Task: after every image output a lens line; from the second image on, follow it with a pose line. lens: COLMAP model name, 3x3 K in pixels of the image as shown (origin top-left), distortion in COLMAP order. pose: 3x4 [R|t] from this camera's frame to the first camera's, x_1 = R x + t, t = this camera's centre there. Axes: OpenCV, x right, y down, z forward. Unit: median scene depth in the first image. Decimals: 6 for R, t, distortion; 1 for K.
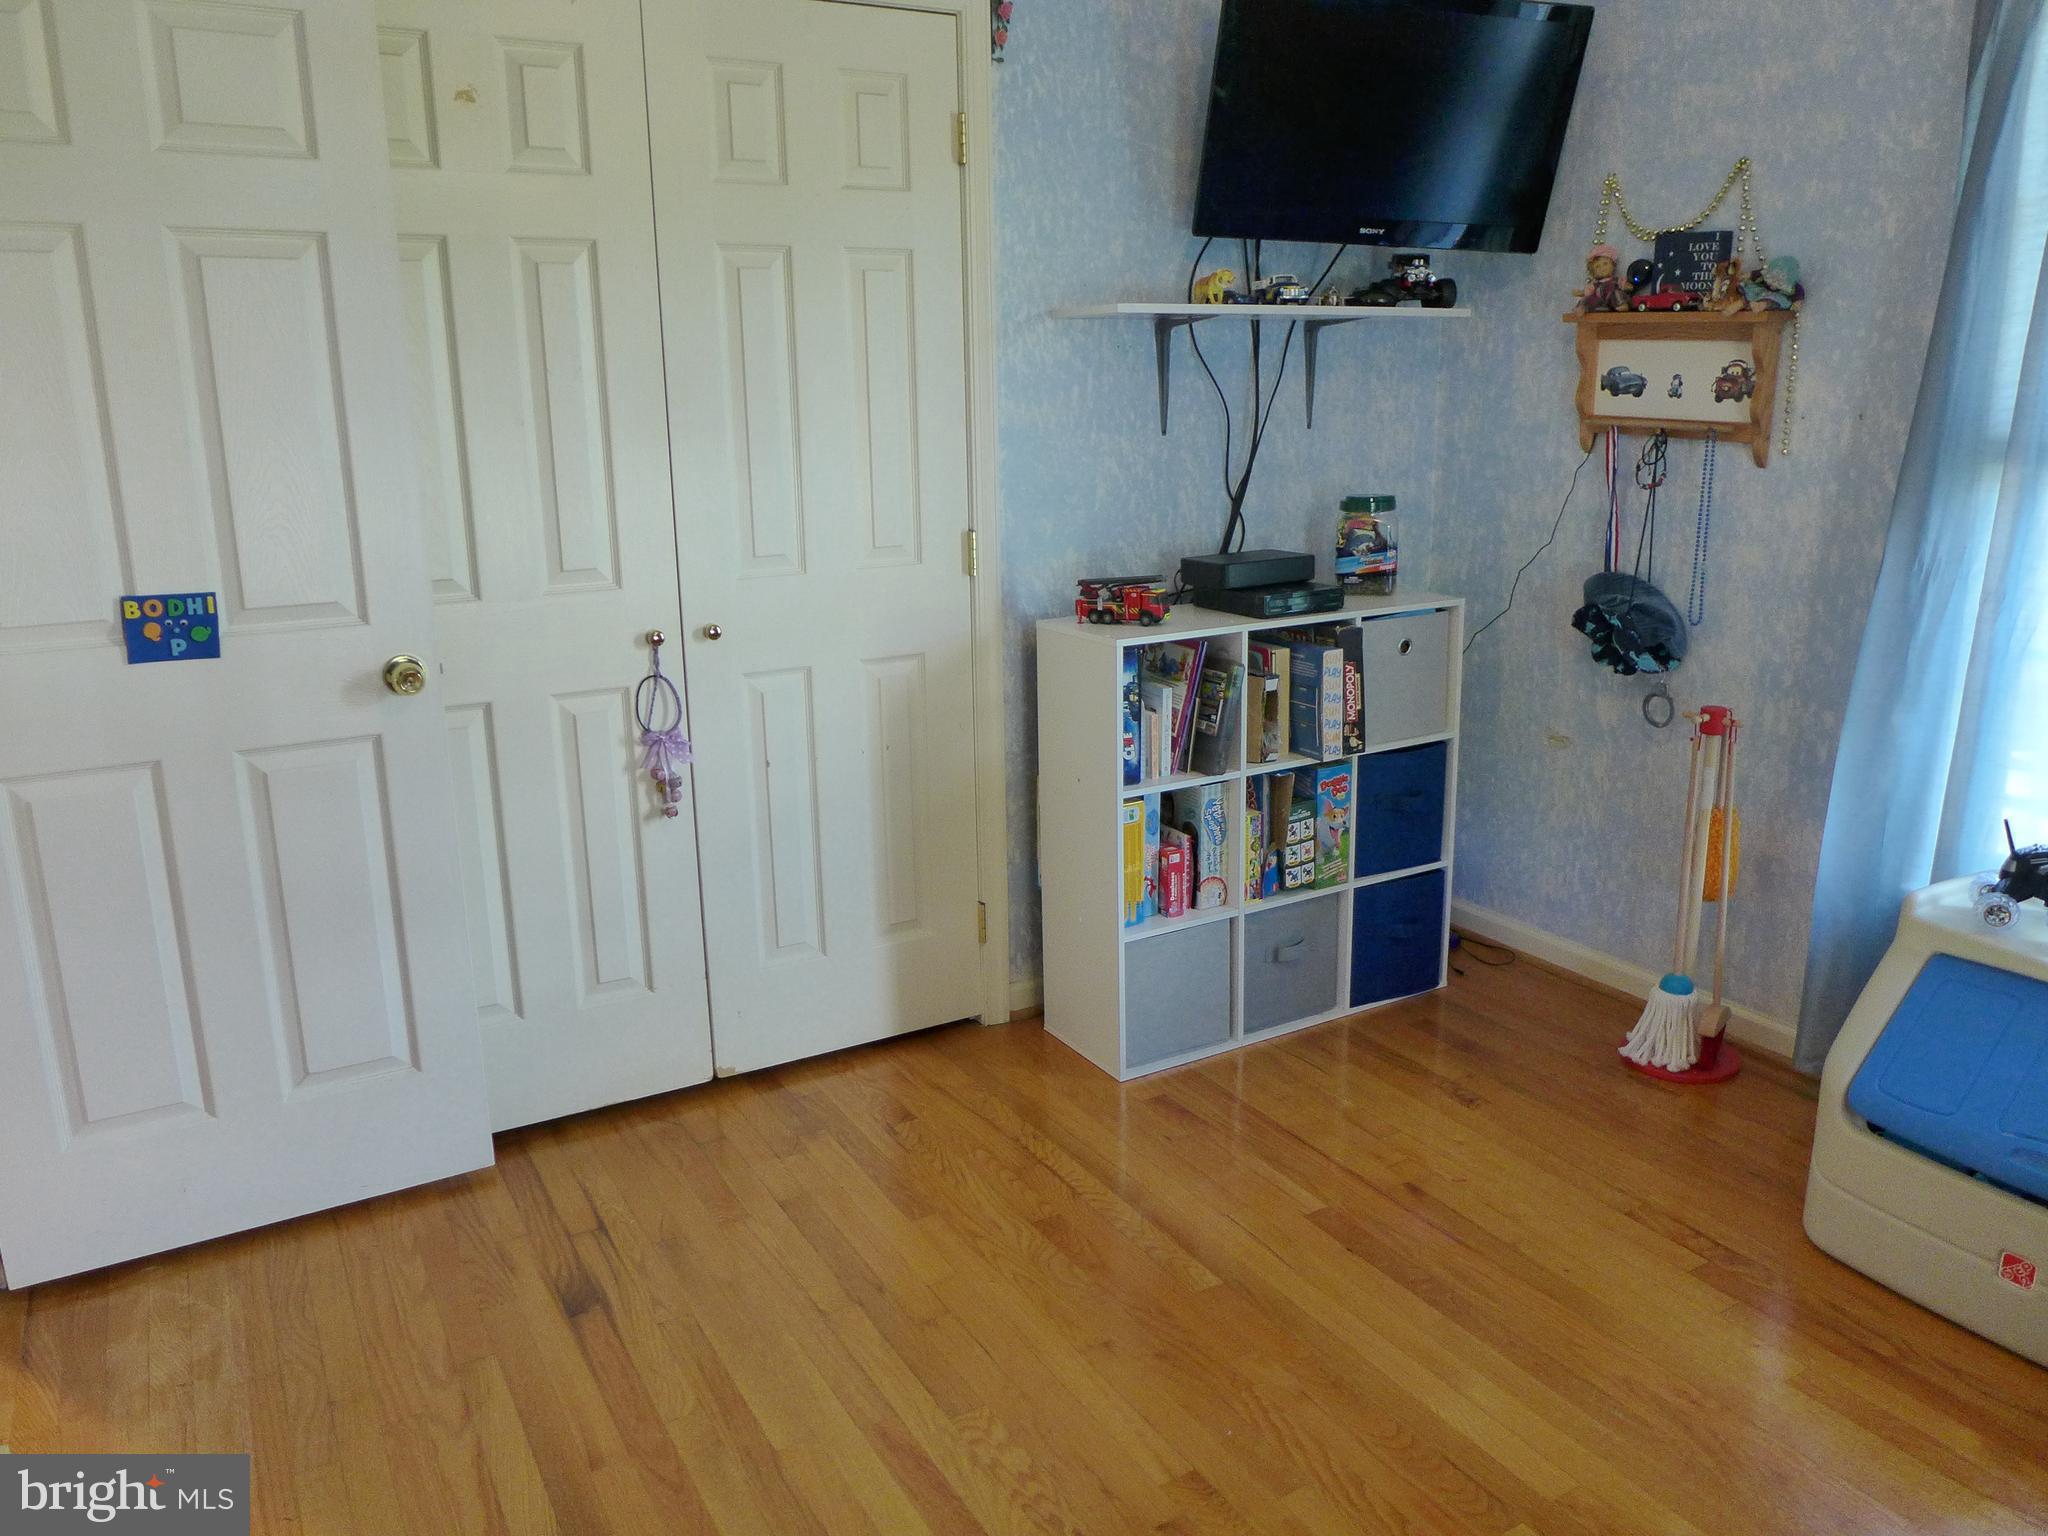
lens RADIAL K [[1479.6, 0, 1008.4], [0, 1479.6, 754.0], [0, 0, 1]] dist [-0.050154, 0.023790]
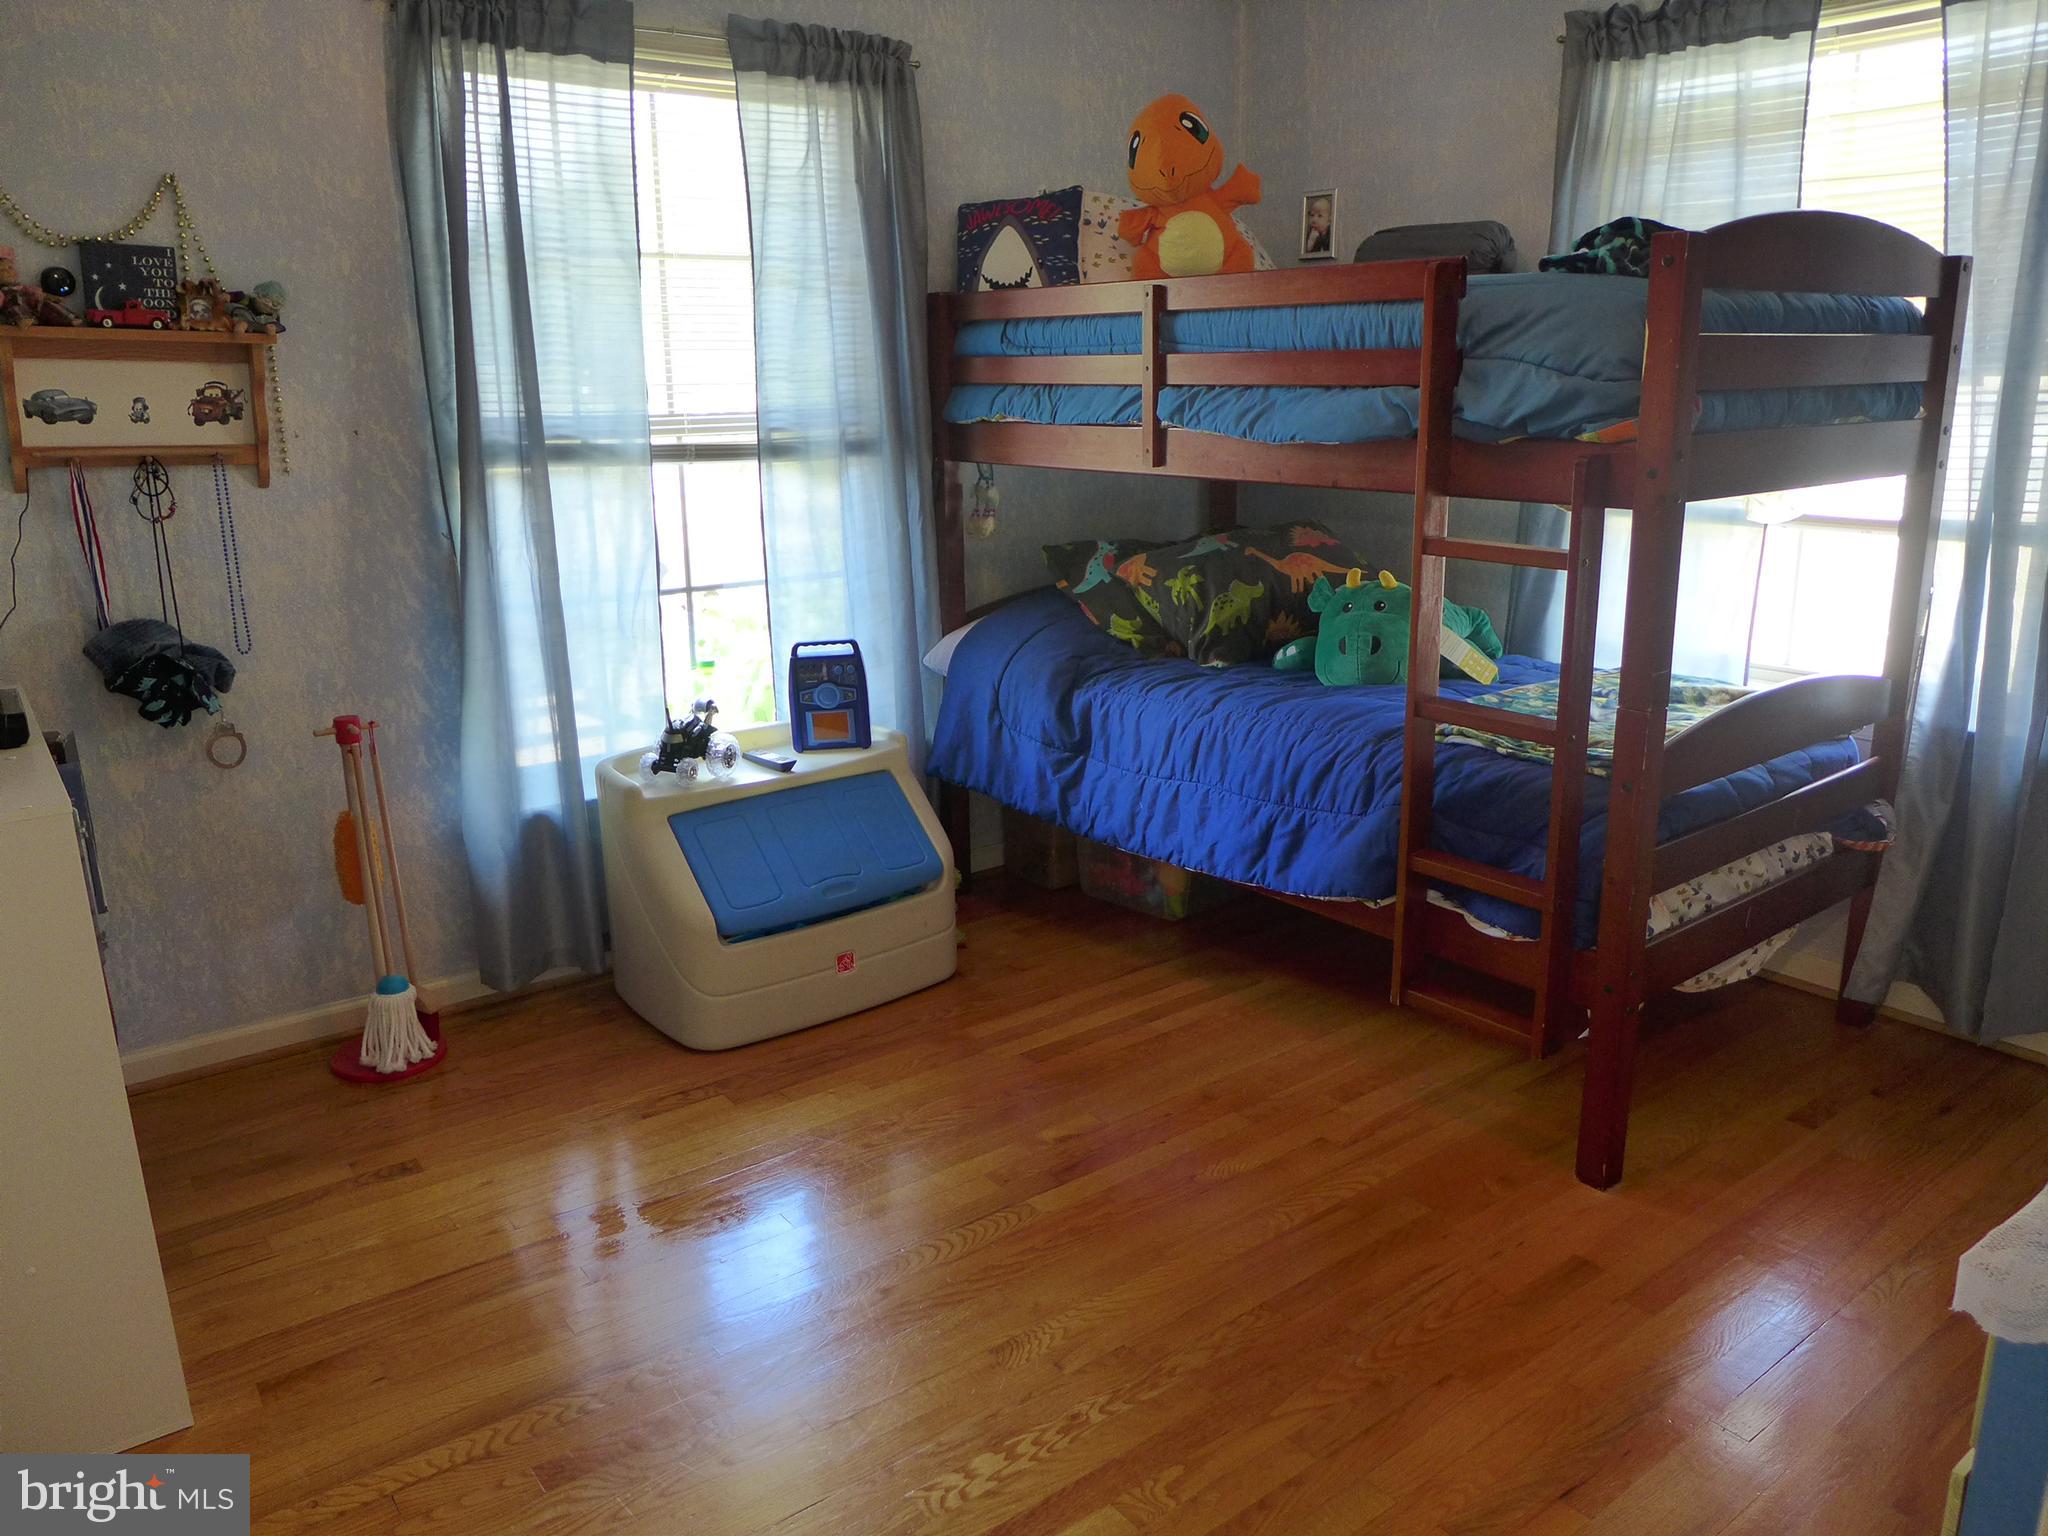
lens RADIAL K [[1479.6, 0, 1008.4], [0, 1479.6, 754.0], [0, 0, 1]] dist [-0.050154, 0.023790]
pose [[-0.131726, -0.223110, 0.965852, -0.571914], [0.254644, 0.934030, 0.250488, -0.144765], [-0.958021, 0.278944, -0.066223, 0.619127]]
